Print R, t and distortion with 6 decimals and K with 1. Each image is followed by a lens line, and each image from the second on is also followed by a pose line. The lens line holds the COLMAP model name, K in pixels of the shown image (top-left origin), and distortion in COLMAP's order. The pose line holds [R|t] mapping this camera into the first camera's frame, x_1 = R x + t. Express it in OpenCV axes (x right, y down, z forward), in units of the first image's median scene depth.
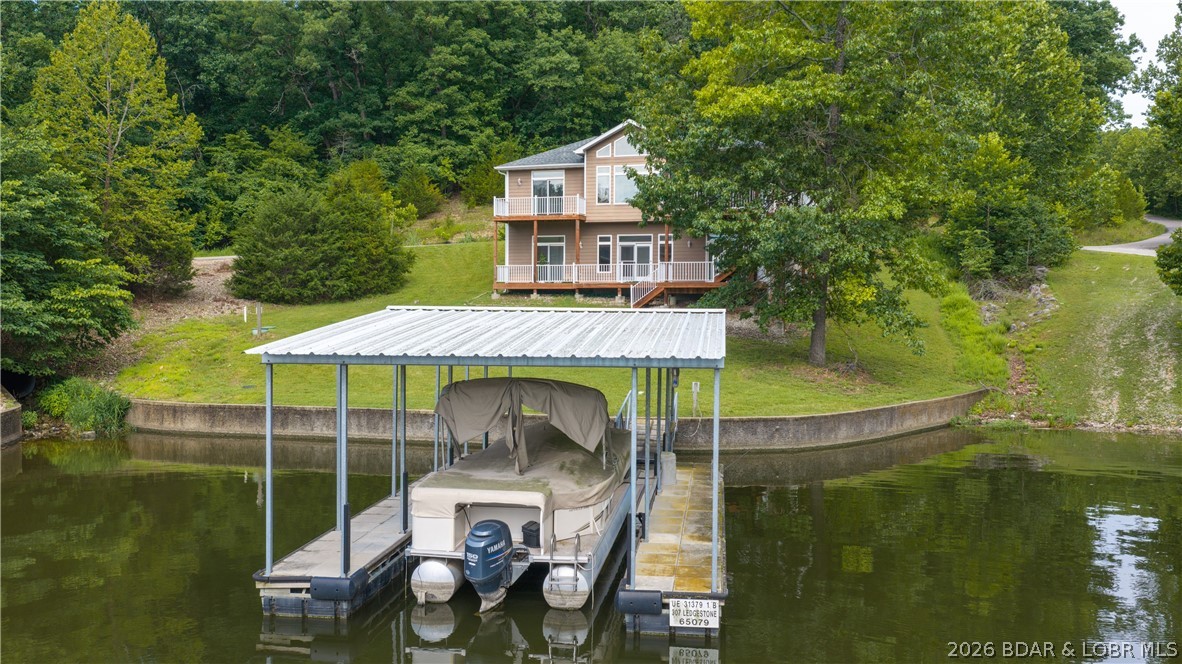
lens RADIAL K [[975.6, 0, 593.1], [0, 975.6, 333.5], [0, 0, 1]] dist [0.015885, -0.036773]
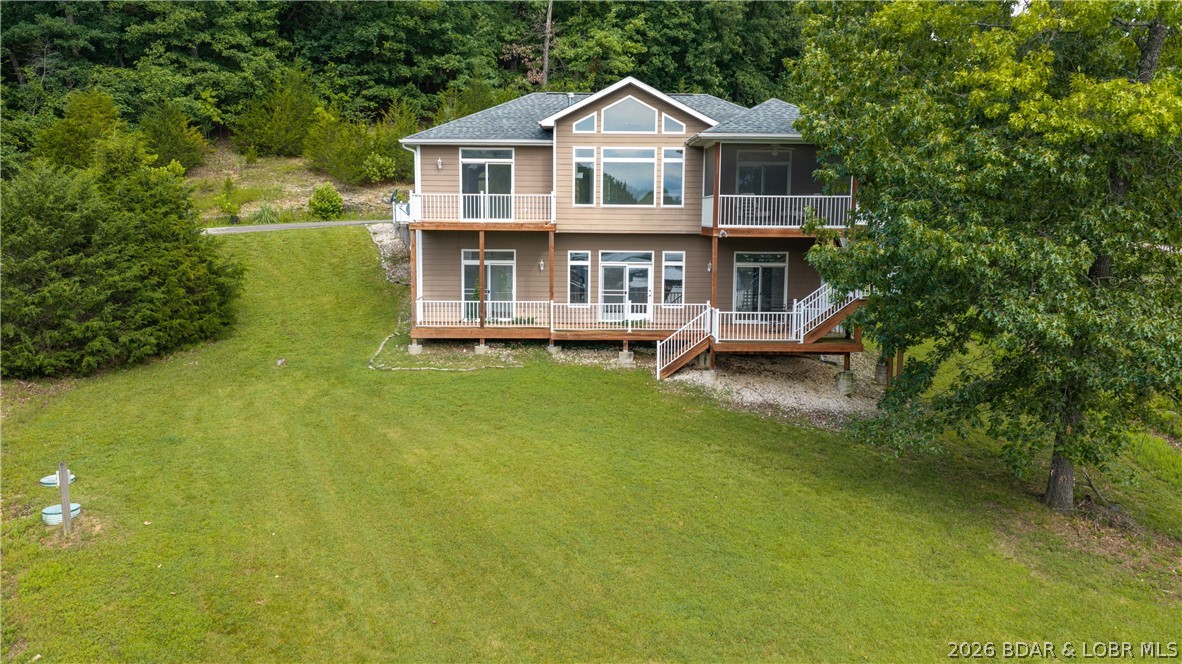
lens RADIAL K [[975.6, 0, 593.1], [0, 975.6, 333.5], [0, 0, 1]] dist [0.015885, -0.036773]
pose [[0.949423, -0.036779, 0.311837, -0.113623], [0.009693, 0.996076, 0.087969, -0.062360], [-0.313849, -0.080498, 0.946054, 0.222055]]
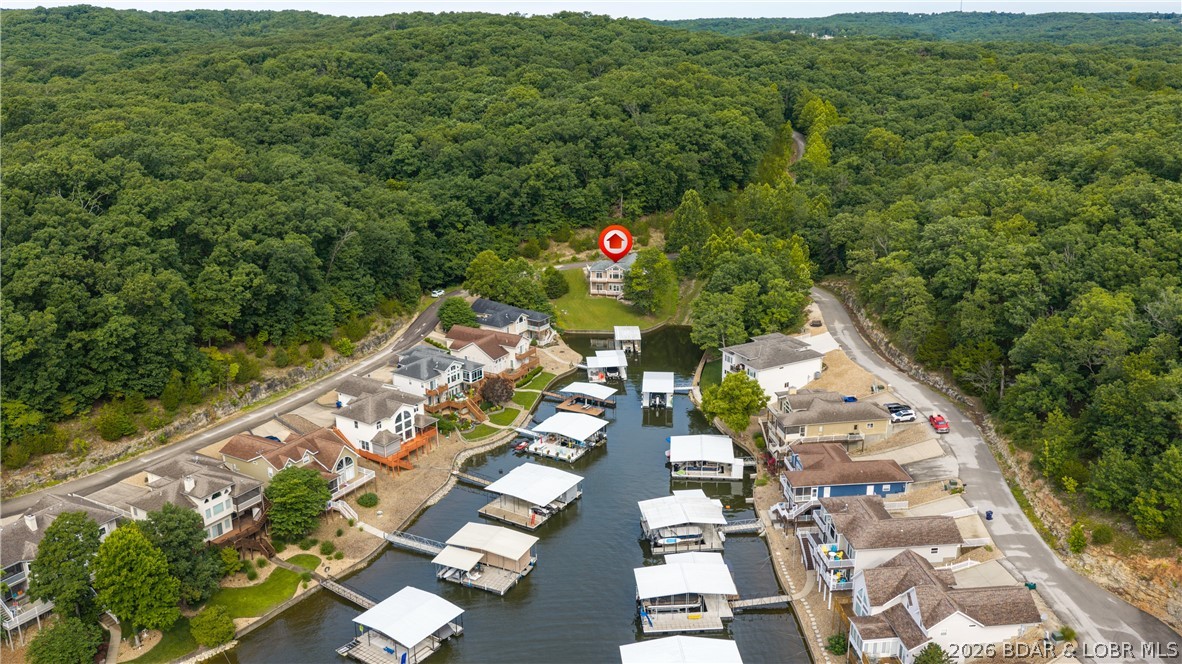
lens RADIAL K [[992.4, 0, 593.7], [0, 992.4, 331.2], [0, 0, 1]] dist [0.017780, -0.042481]
pose [[0.988755, -0.058961, 0.137428, -0.518279], [0.019652, 0.962253, 0.271448, -0.815911], [-0.148245, -0.265694, 0.952591, -2.617931]]
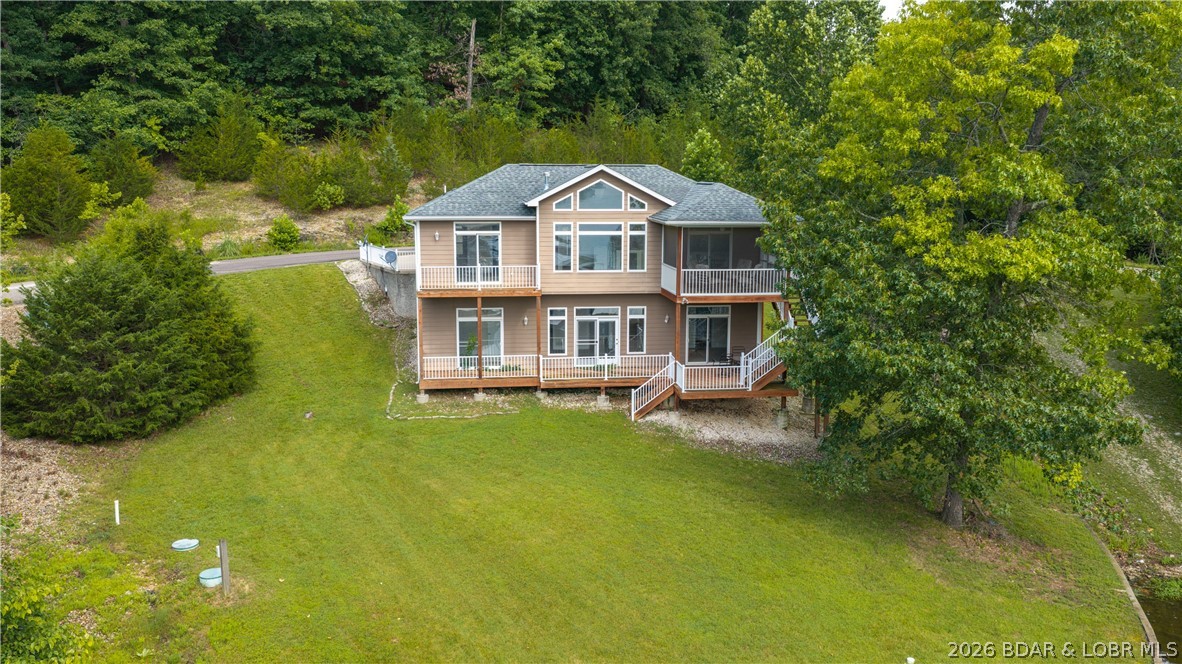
lens RADIAL K [[992.4, 0, 593.7], [0, 992.4, 331.2], [0, 0, 1]] dist [0.017780, -0.042481]
pose [[0.904014, -0.069137, 0.421874, -0.179879], [0.017069, 0.991887, 0.125975, -0.109810], [-0.427161, -0.106682, 0.897860, 0.166958]]
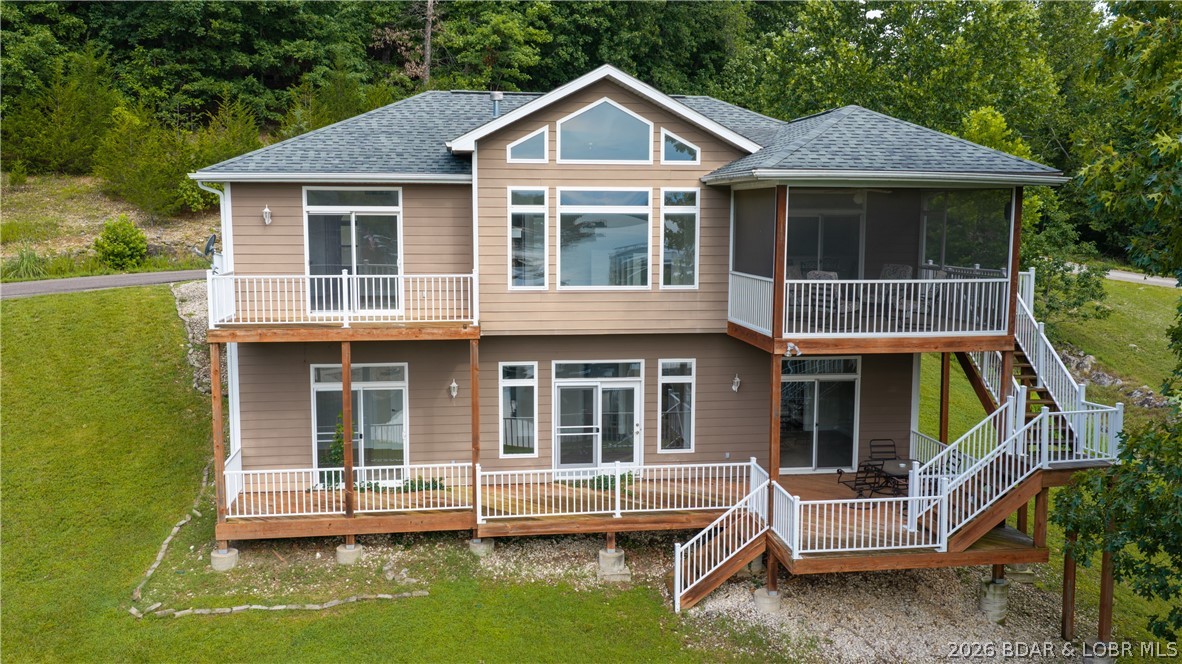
lens RADIAL K [[992.4, 0, 593.7], [0, 992.4, 331.2], [0, 0, 1]] dist [0.017780, -0.042481]
pose [[0.902738, -0.053344, 0.426870, -0.077521], [0.018508, 0.996179, 0.085348, -0.088386], [-0.429792, -0.069146, 0.900277, 0.384553]]
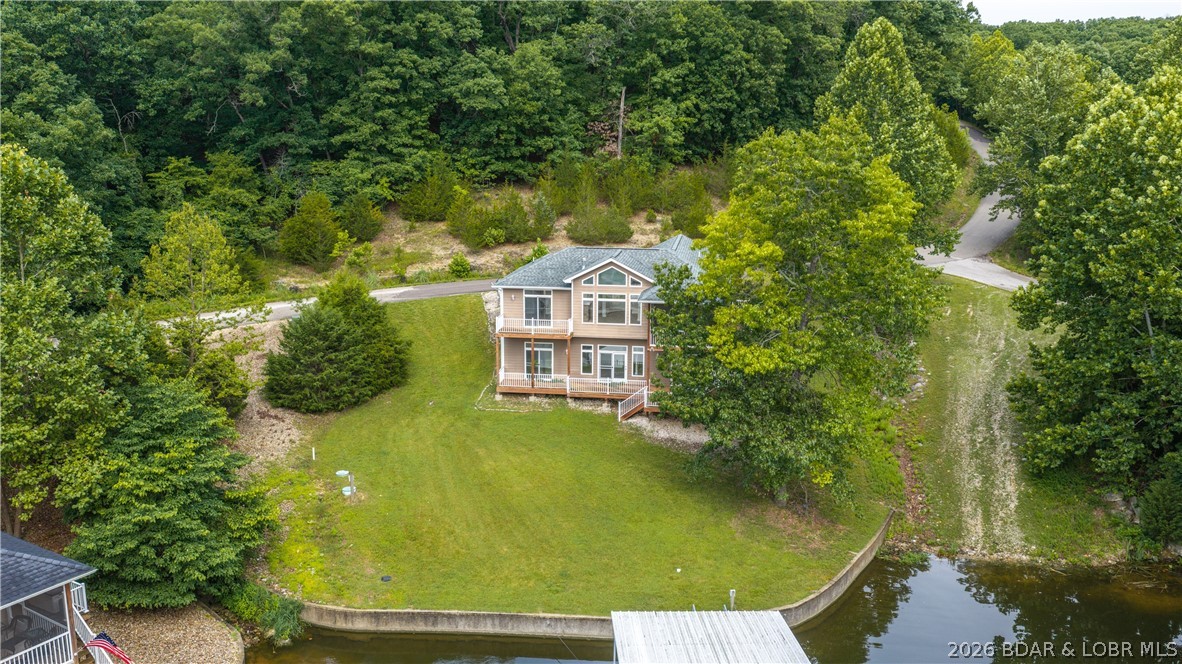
lens RADIAL K [[975.6, 0, 593.1], [0, 975.6, 333.5], [0, 0, 1]] dist [0.015885, -0.036773]
pose [[0.985044, -0.037174, 0.168244, -0.112433], [0.007810, 0.985078, 0.171932, -0.196401], [-0.172125, -0.168046, 0.970636, -0.111140]]
